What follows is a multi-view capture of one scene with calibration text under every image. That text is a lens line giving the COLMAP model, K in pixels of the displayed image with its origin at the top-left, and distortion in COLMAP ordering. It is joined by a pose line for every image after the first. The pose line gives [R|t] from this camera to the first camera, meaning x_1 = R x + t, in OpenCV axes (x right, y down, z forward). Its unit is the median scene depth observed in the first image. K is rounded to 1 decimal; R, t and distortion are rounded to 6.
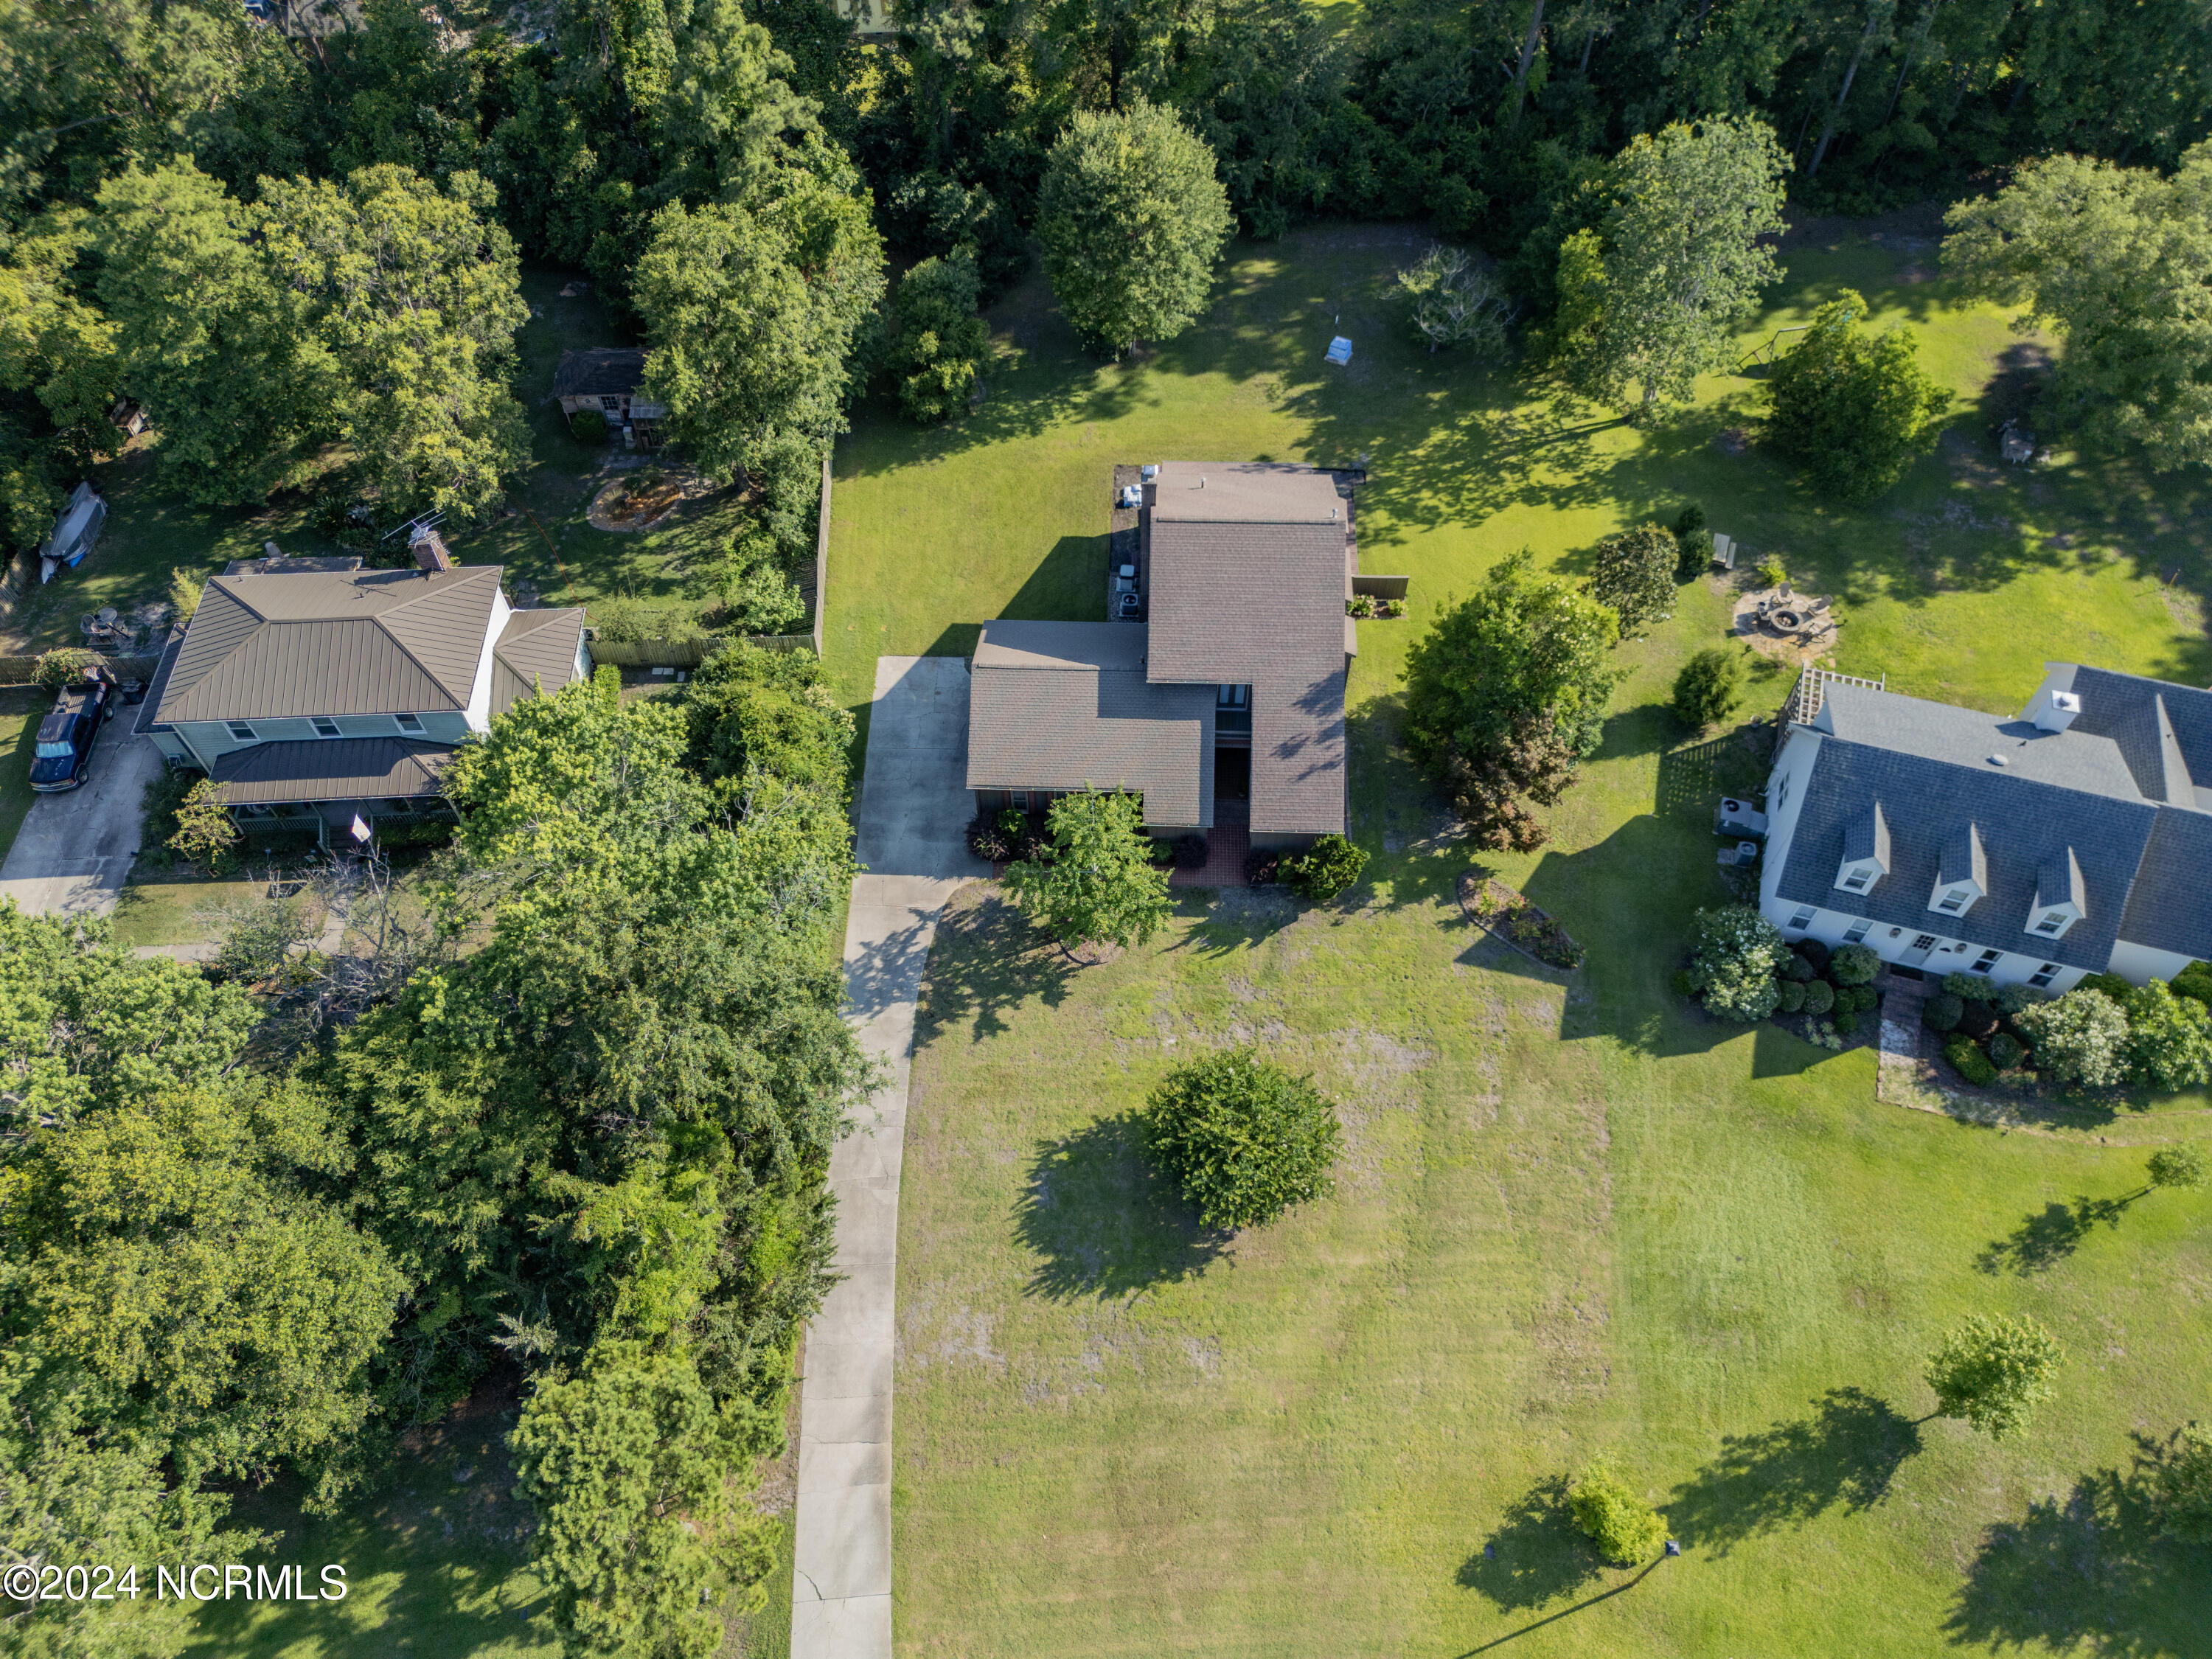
lens RADIAL K [[1493.4, 0, 1106.0], [0, 1493.4, 829.5], [0, 0, 1]] dist [0.042751, 0.000172]
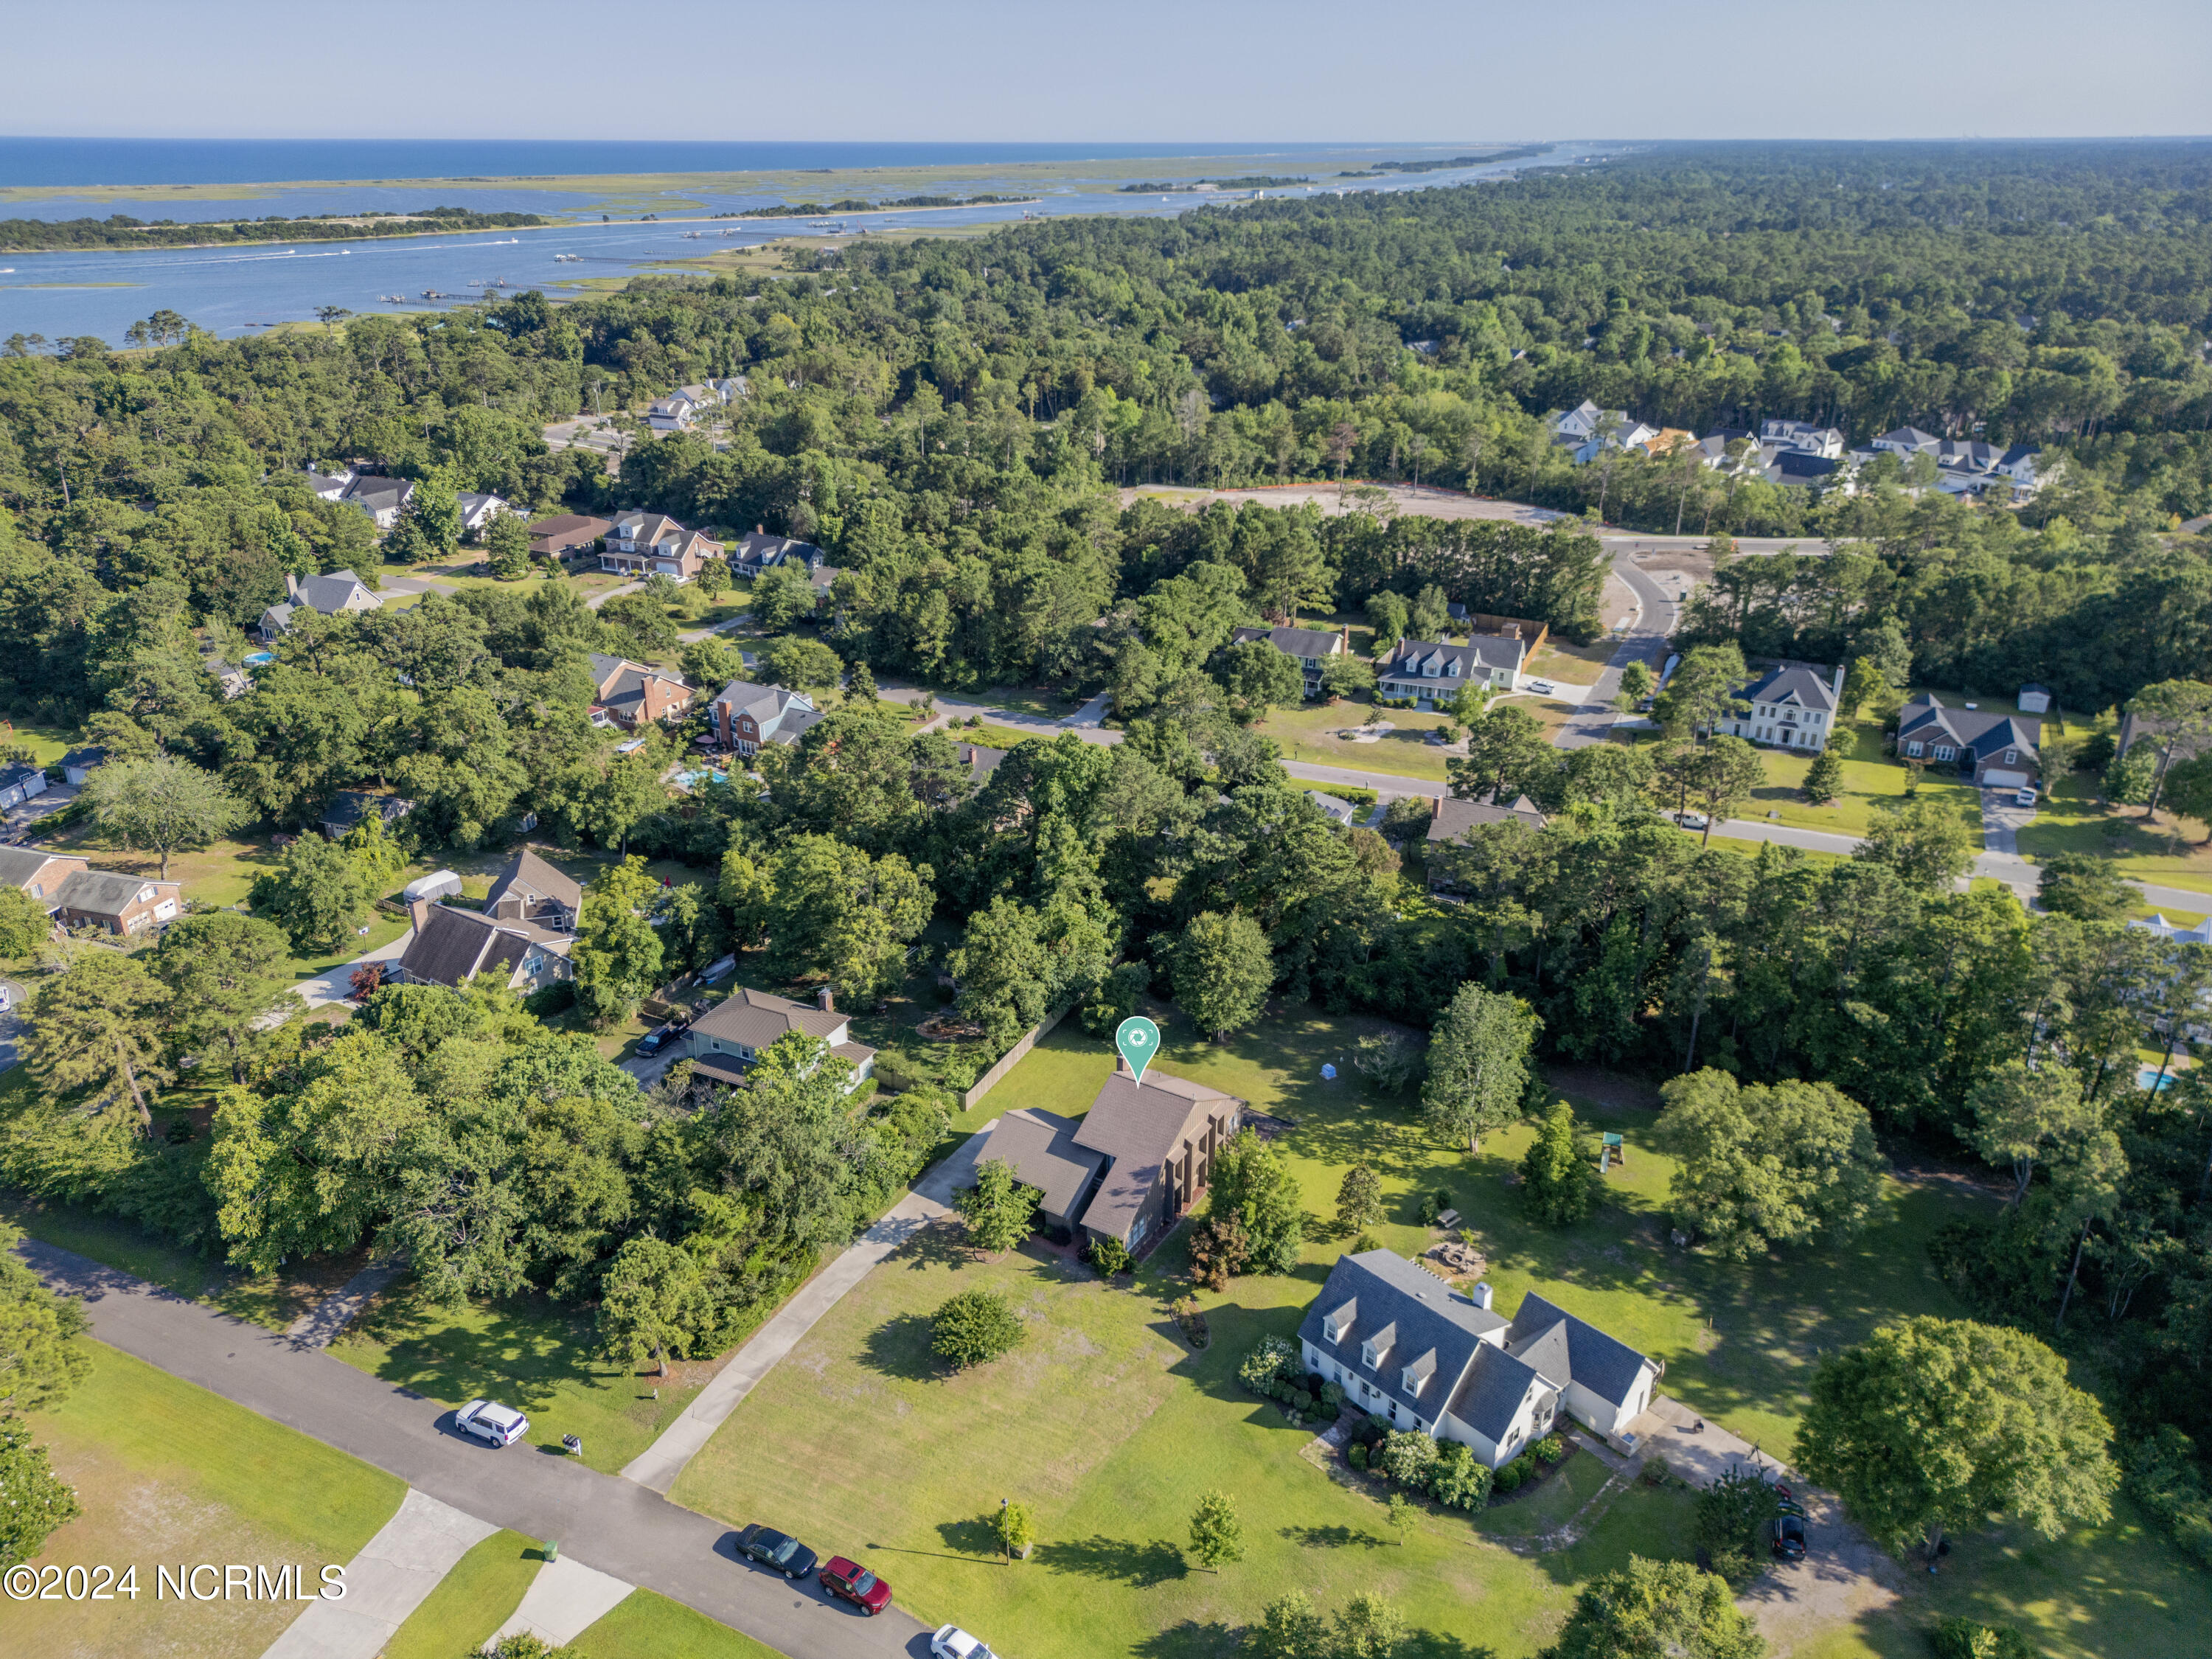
lens RADIAL K [[1493.4, 0, 1106.0], [0, 1493.4, 829.5], [0, 0, 1]] dist [0.042751, 0.000172]
pose [[0.874356, 0.211374, -0.436833, 0.843489], [-0.406662, 0.810347, -0.421858, 0.382511], [0.264817, 0.546497, 0.794489, -0.784007]]
